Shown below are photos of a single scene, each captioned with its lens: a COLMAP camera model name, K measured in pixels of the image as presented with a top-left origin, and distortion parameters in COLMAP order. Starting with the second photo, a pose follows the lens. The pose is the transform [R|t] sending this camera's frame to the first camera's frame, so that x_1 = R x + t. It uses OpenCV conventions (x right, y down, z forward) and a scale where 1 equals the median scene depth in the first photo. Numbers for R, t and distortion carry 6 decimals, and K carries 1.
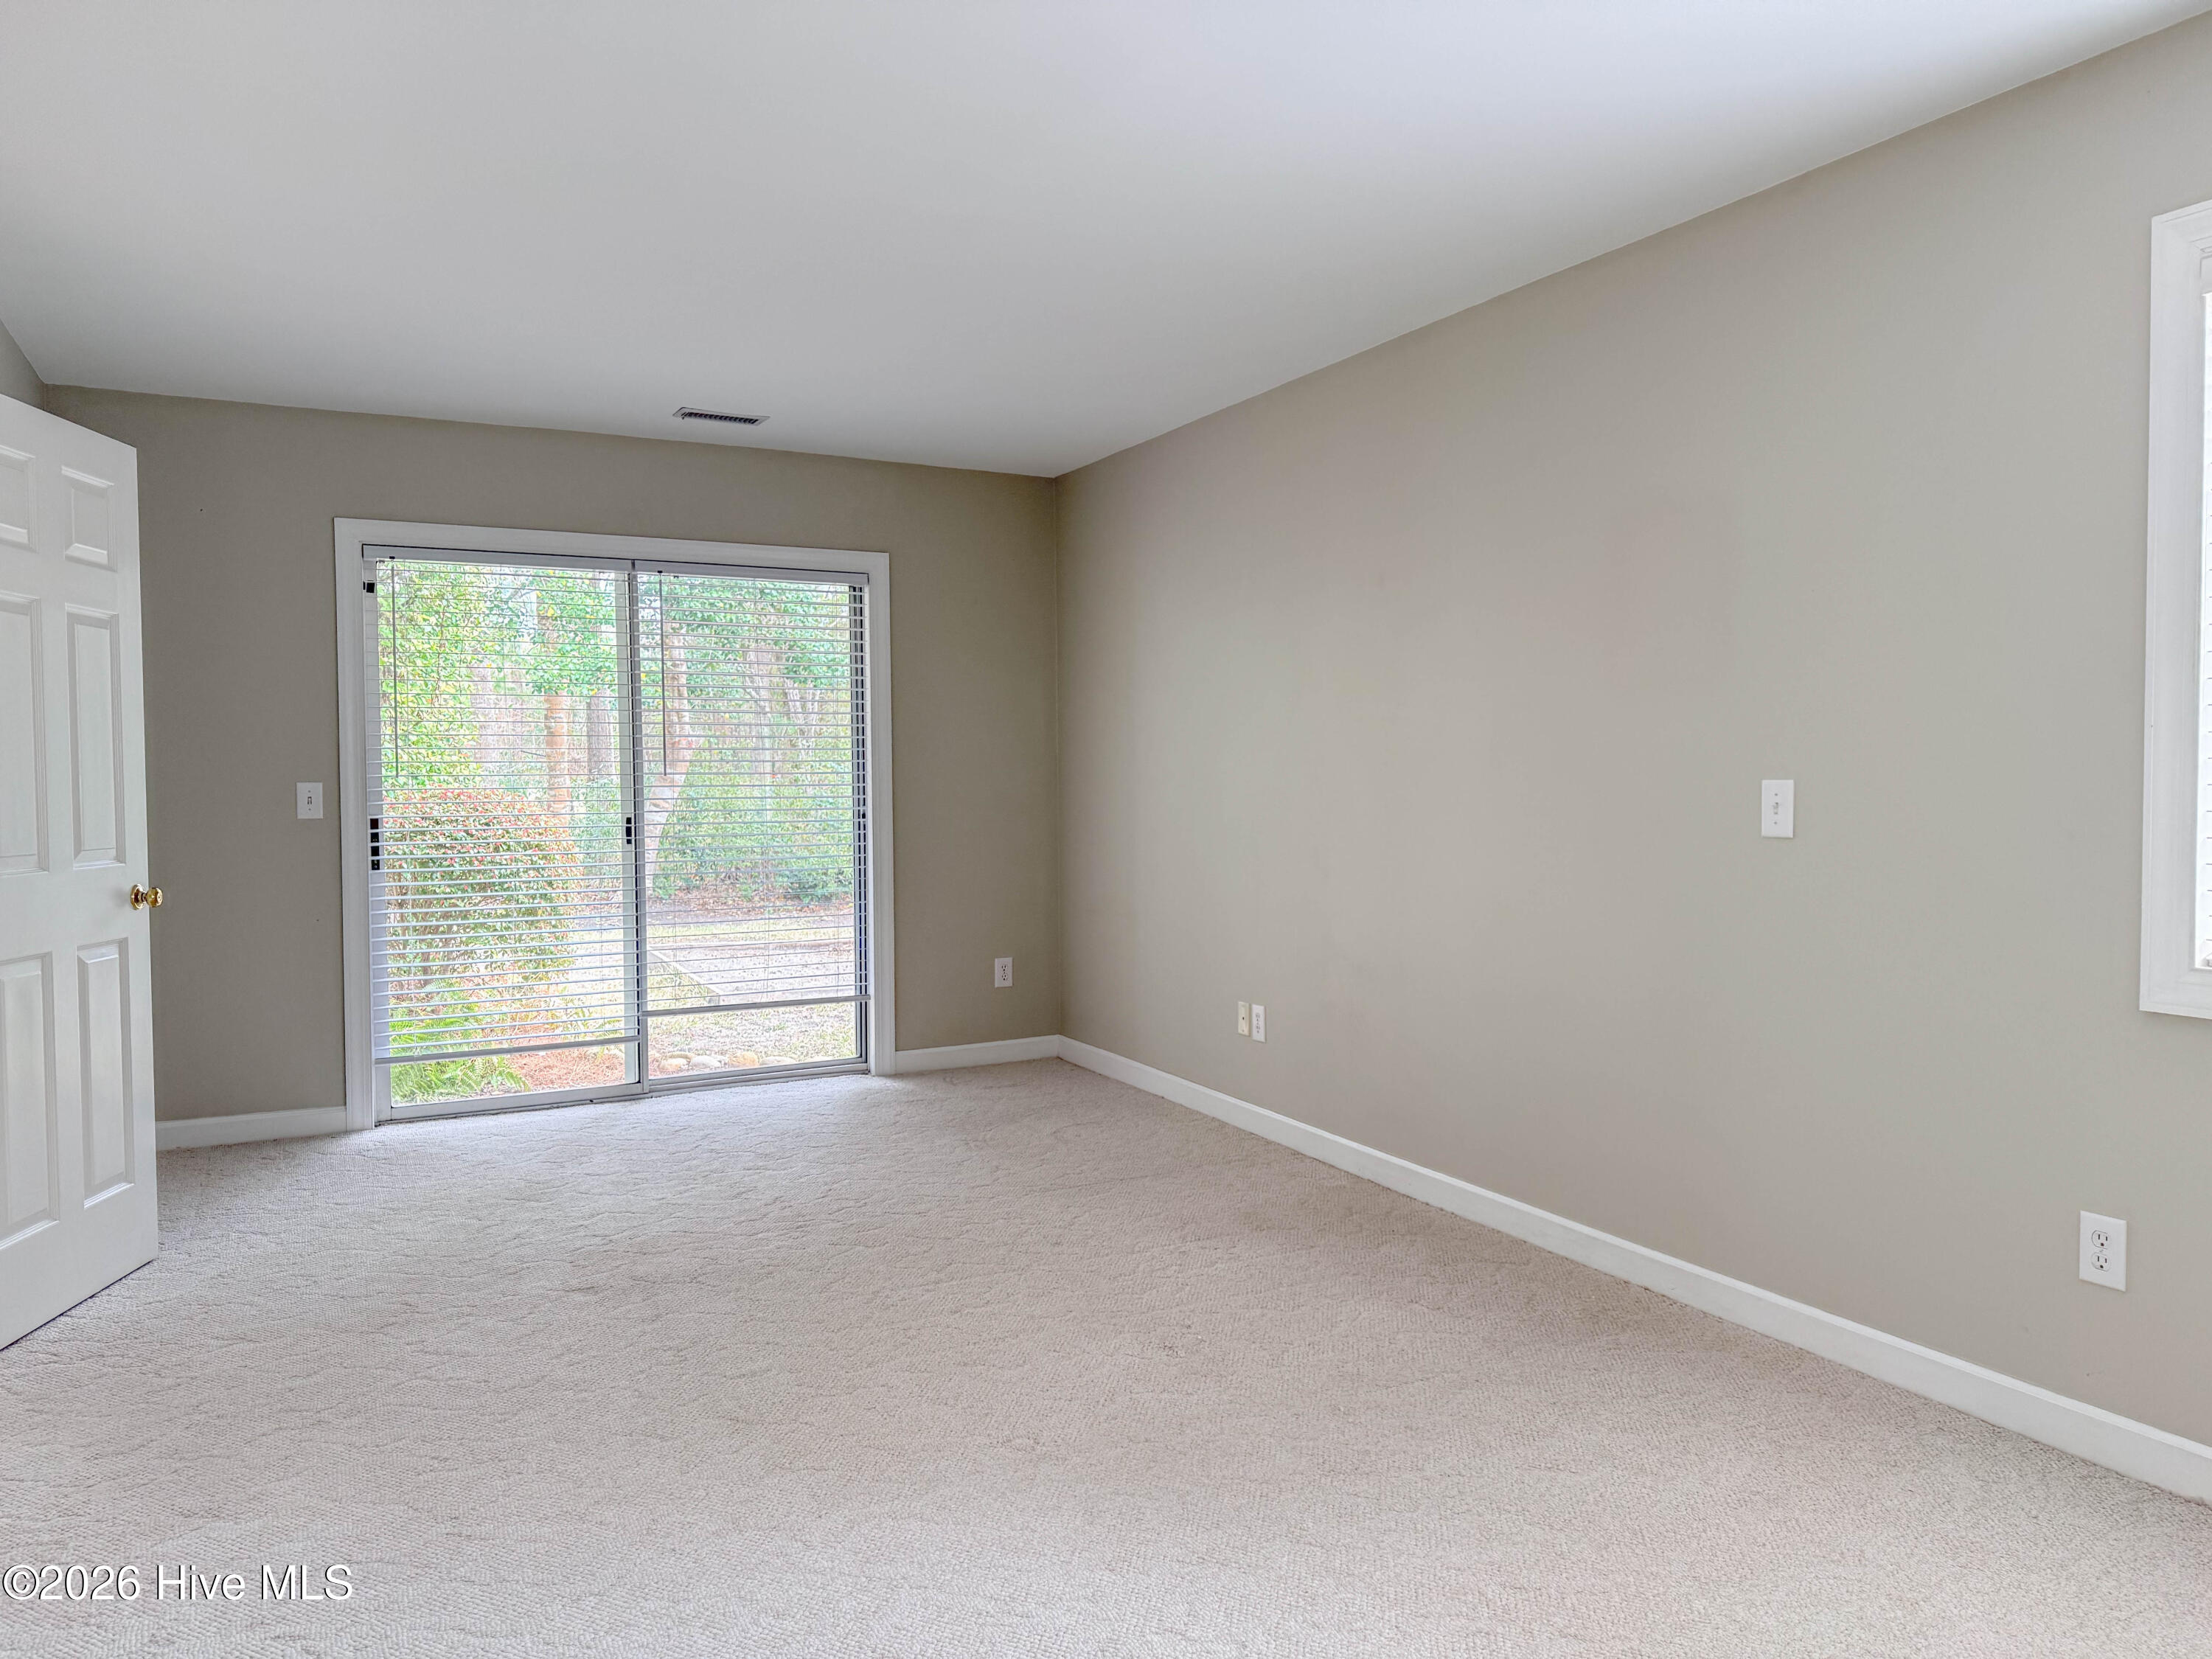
lens RADIAL K [[1557.6, 0, 1110.7], [0, 1557.6, 832.9], [0, 0, 1]] dist [0.058721, -0.059320]
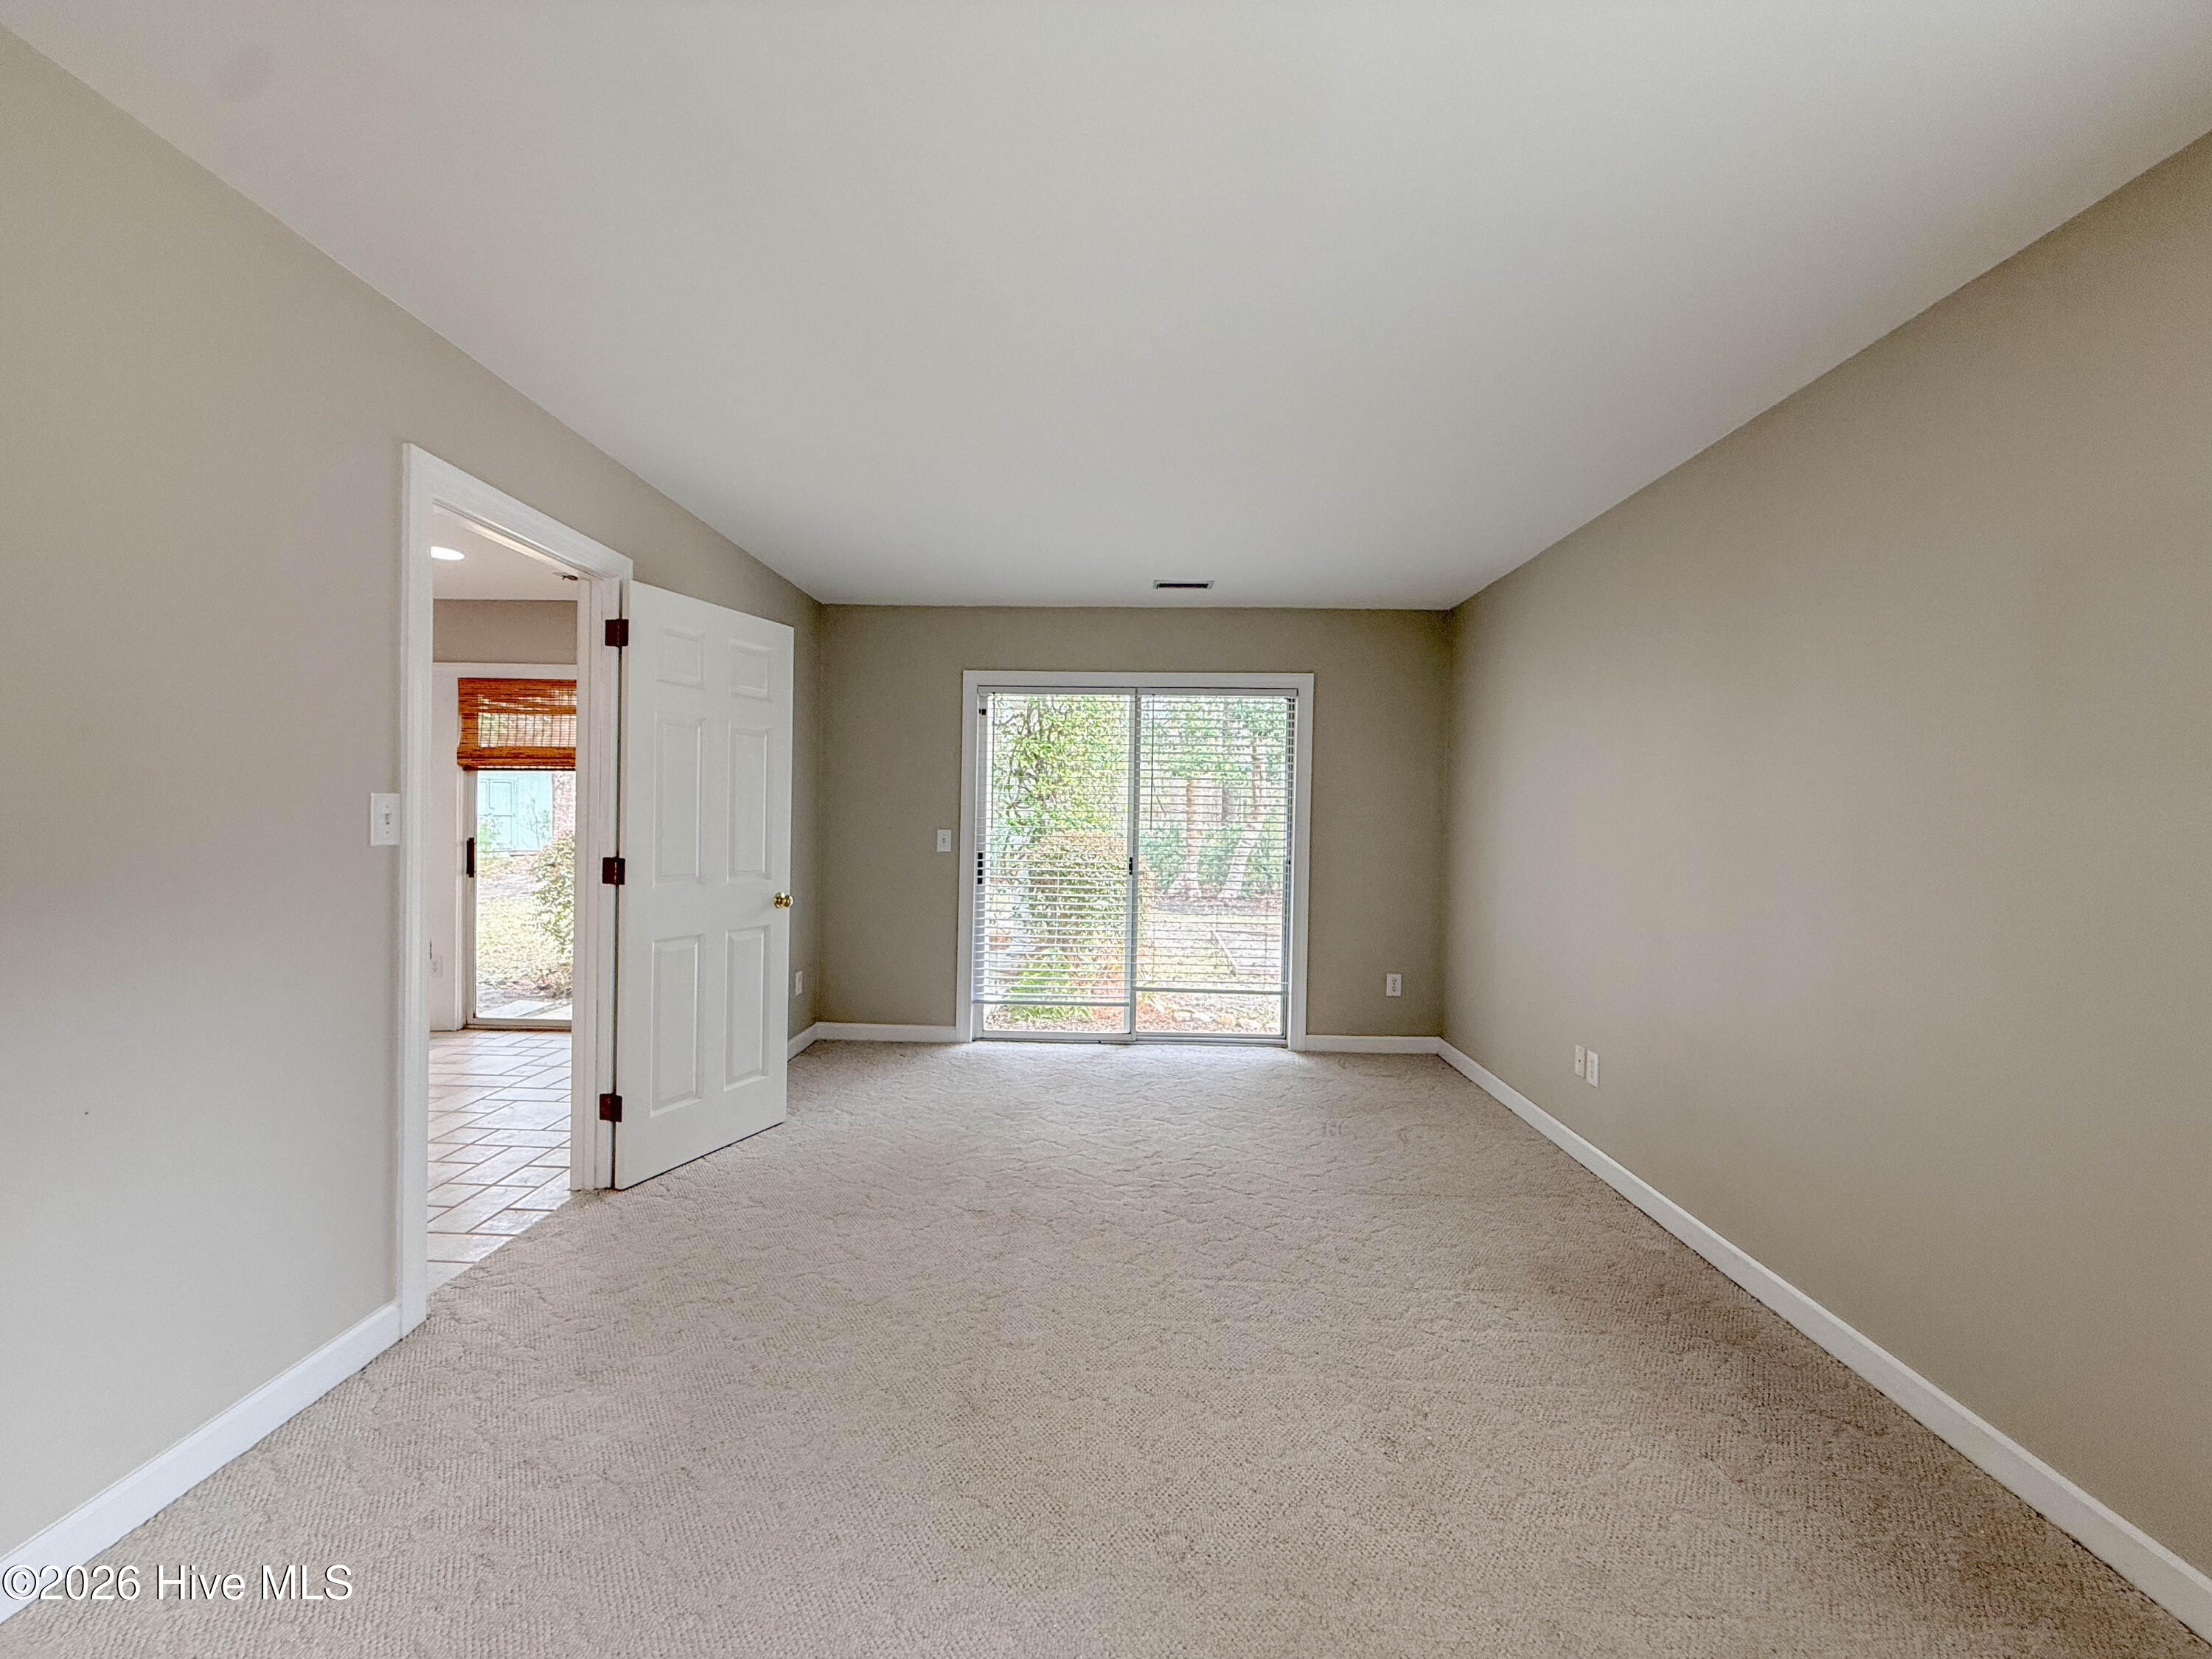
lens RADIAL K [[879.8, 0, 1096.7], [0, 879.8, 832.6], [0, 0, 1]] dist [-0.001009, -0.000108]
pose [[0.873880, 0.030262, -0.485198, 0.081759], [-0.041941, 0.999032, -0.013229, -0.023017], [0.484328, 0.031911, 0.874304, 0.259904]]
